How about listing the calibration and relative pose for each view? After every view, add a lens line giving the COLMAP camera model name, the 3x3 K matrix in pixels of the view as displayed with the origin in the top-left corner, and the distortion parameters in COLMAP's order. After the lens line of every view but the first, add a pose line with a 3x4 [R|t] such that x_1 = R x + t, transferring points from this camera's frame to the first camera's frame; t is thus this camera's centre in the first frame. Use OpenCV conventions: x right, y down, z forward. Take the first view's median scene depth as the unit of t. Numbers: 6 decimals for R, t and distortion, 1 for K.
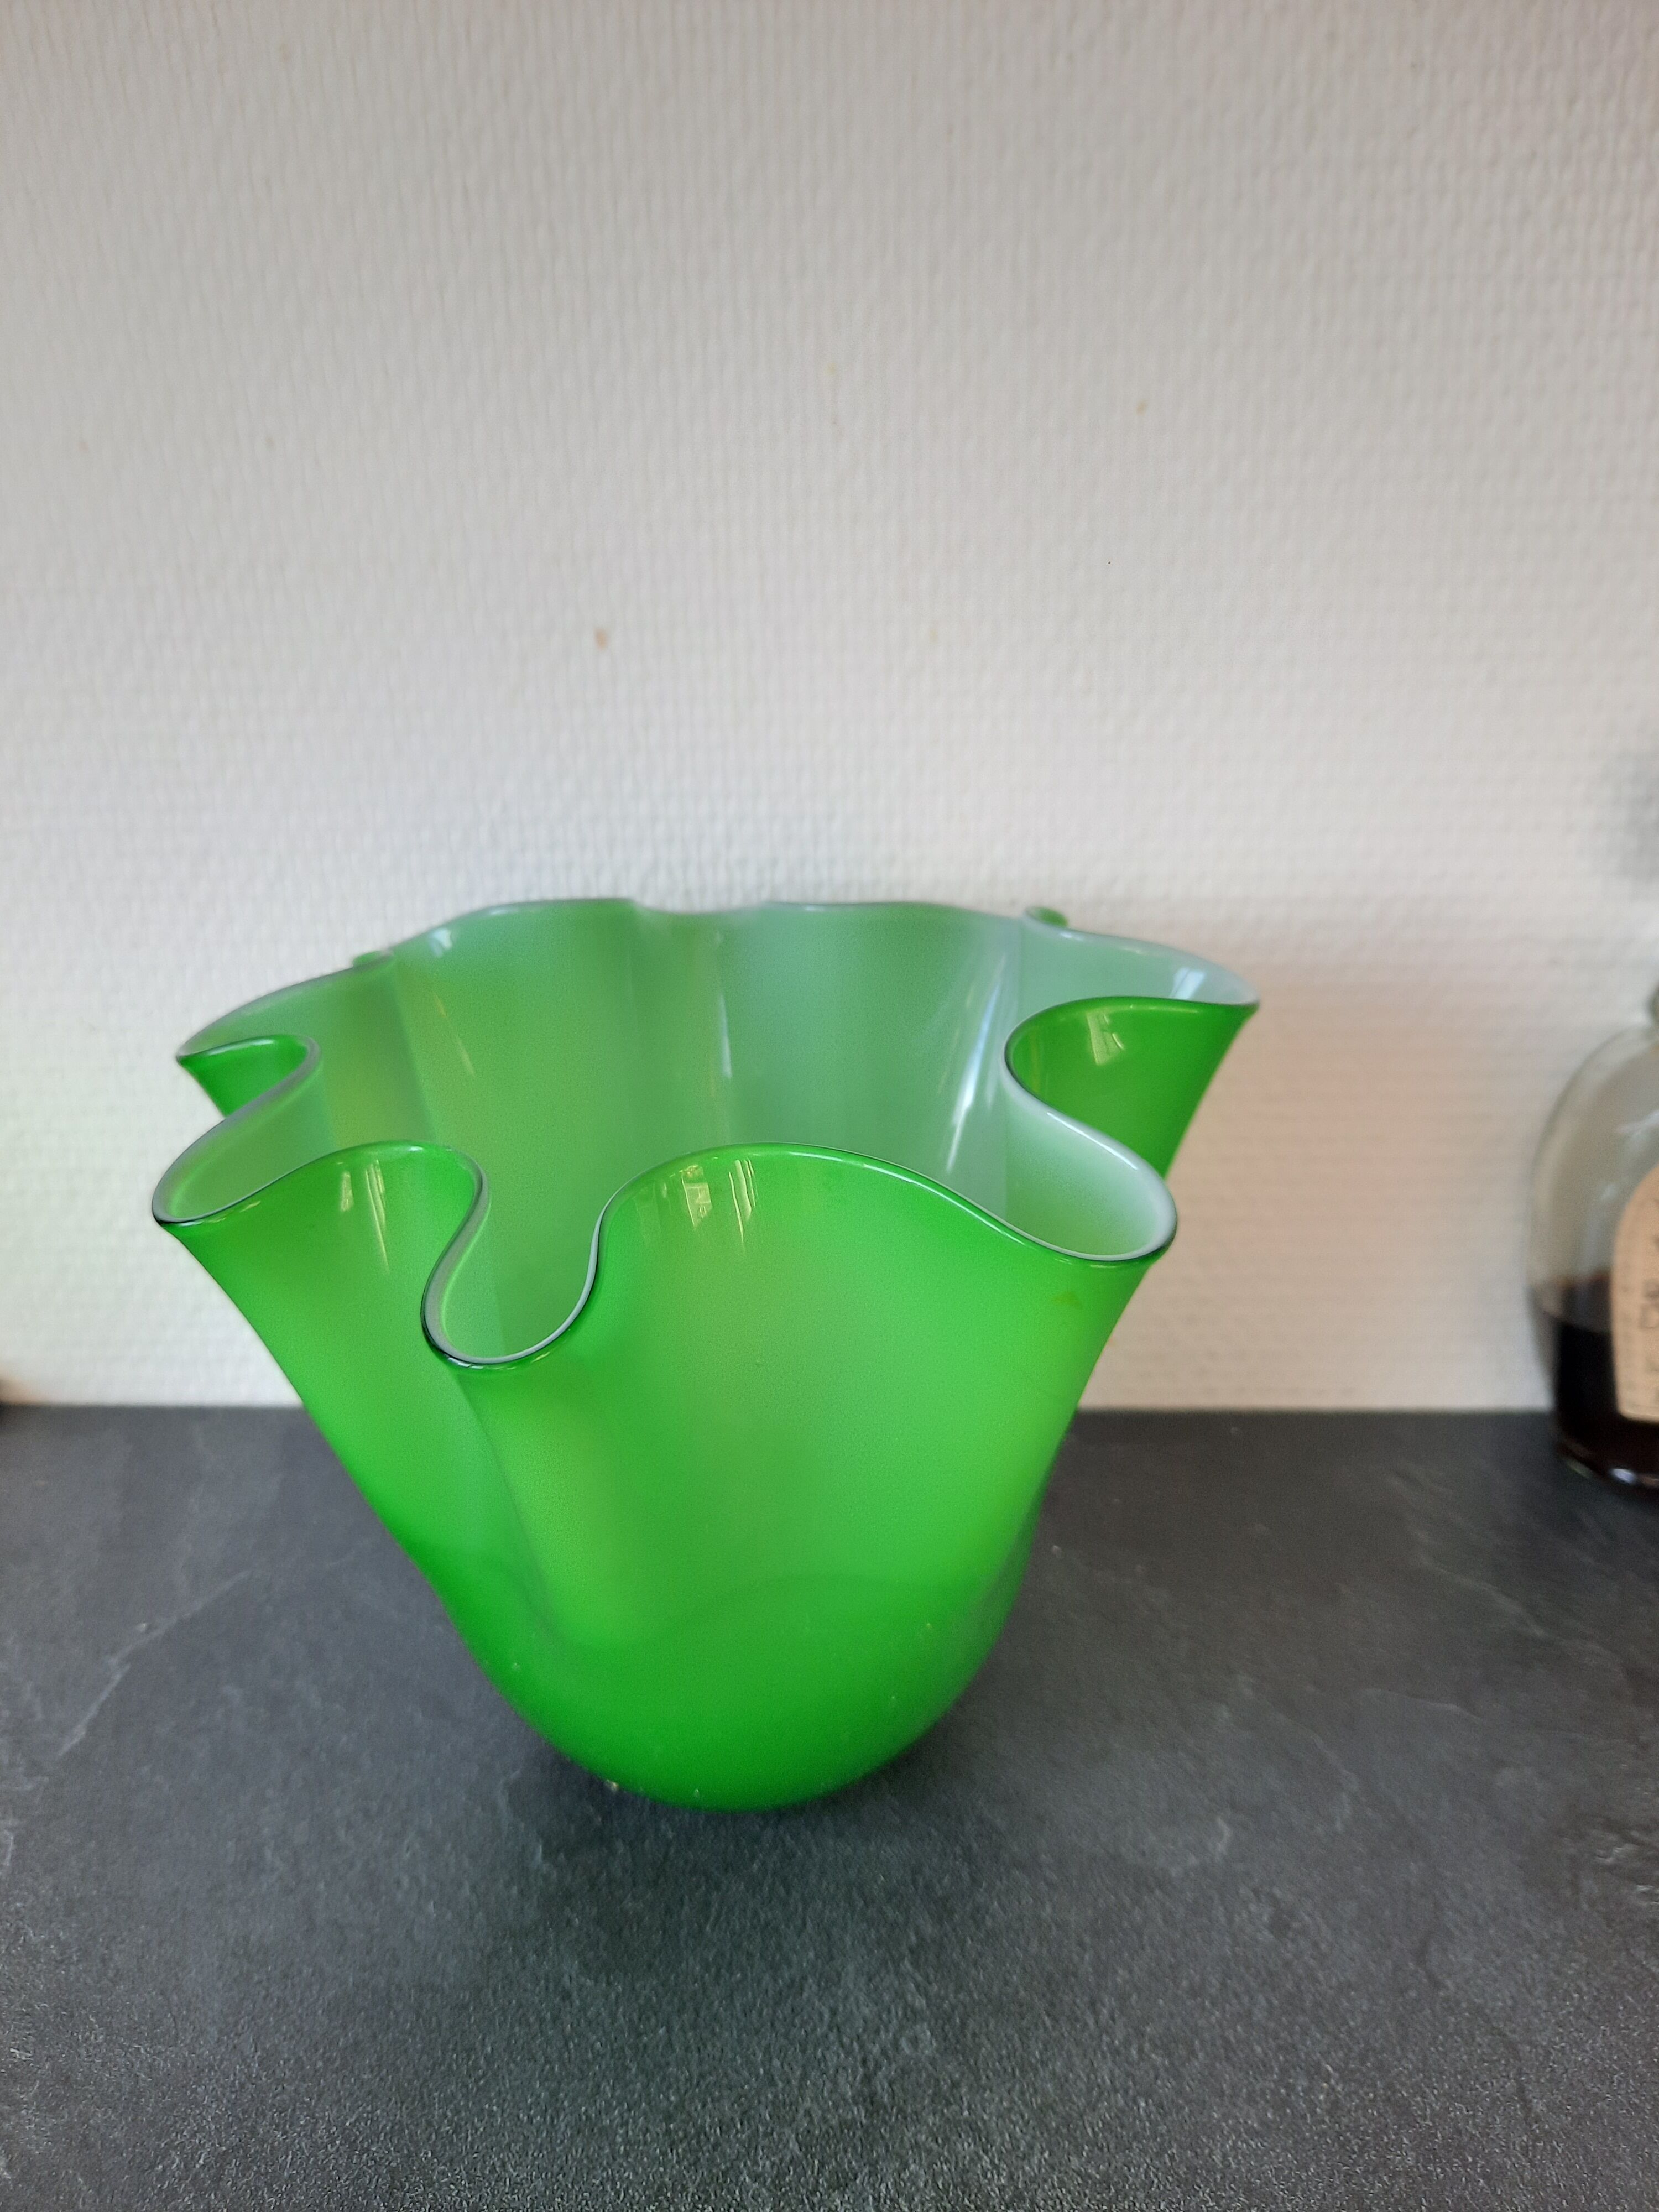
lens RADIAL K [[1548.3, 0, 842.9], [0, 1548.3, 1081.1], [0, 0, 1]] dist [-0.025017, -0.019736]
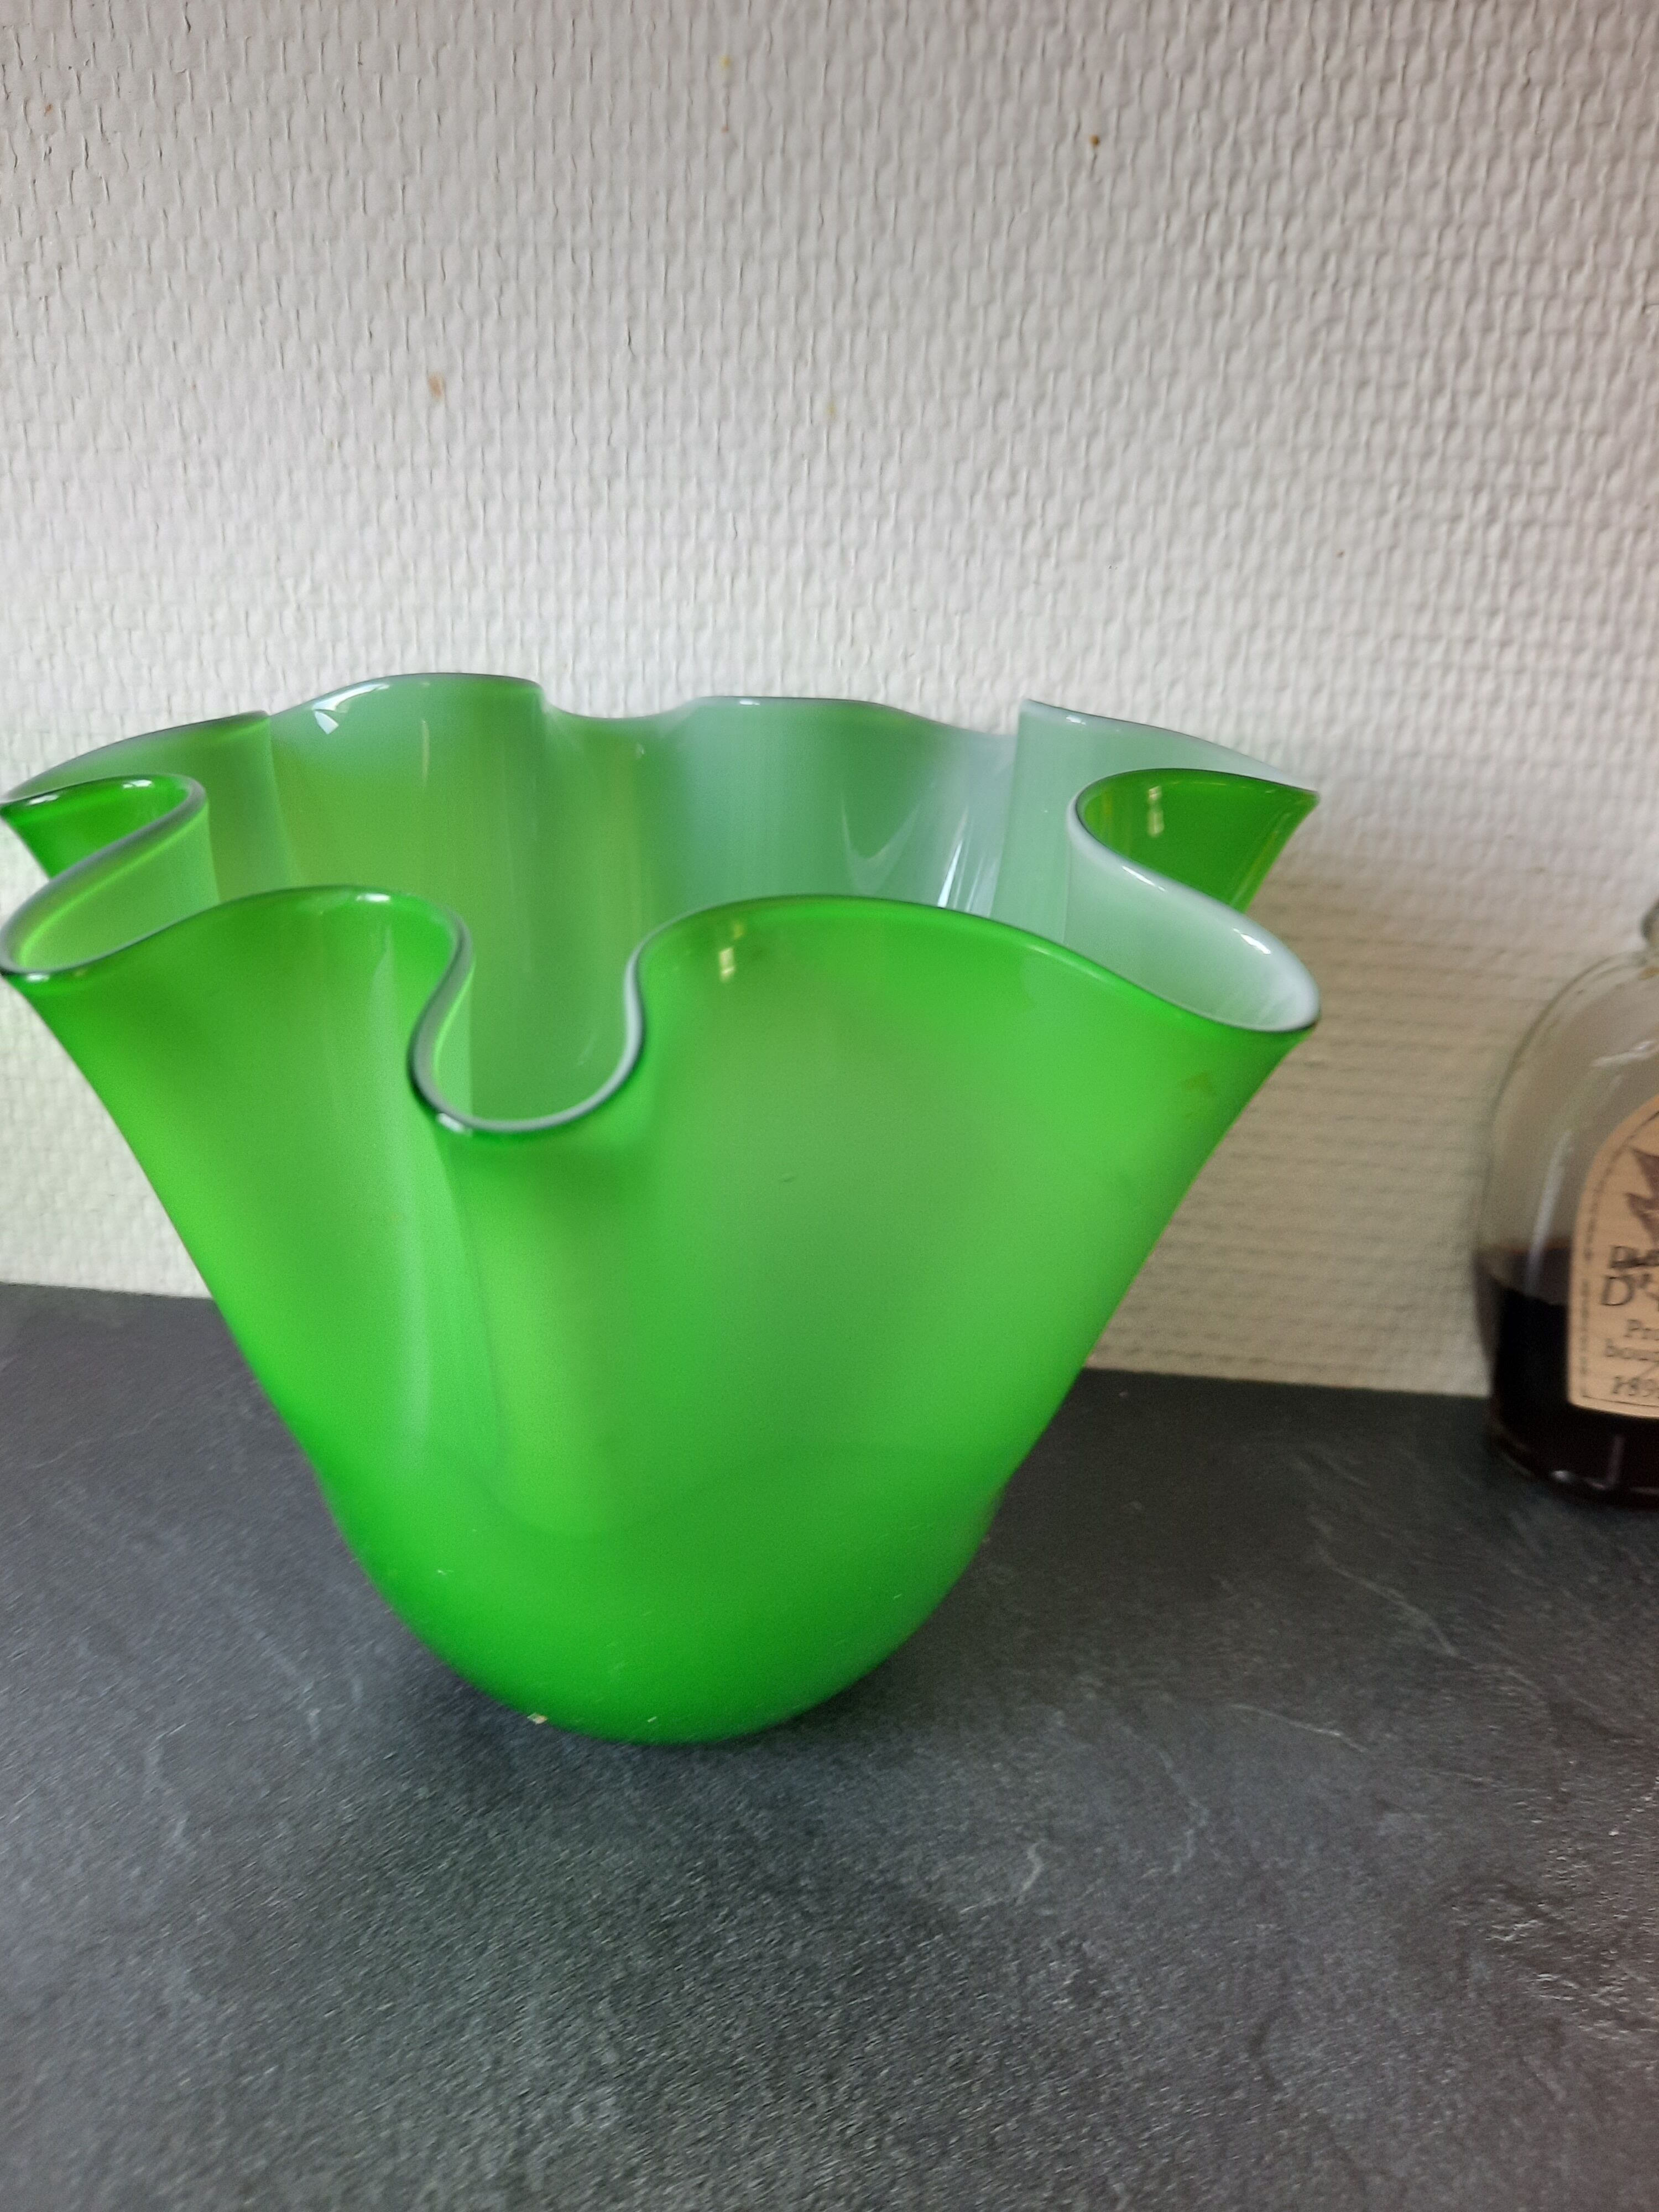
lens RADIAL K [[1572.0, 0, 841.4], [0, 1572.0, 1087.0], [0, 0, 1]] dist [-0.028256, -0.005615]
pose [[0.996909, 0.077460, 0.013107, 0.114278], [-0.077733, 0.996735, 0.021821, 0.078137], [-0.011374, -0.022773, 0.999676, 0.208155]]
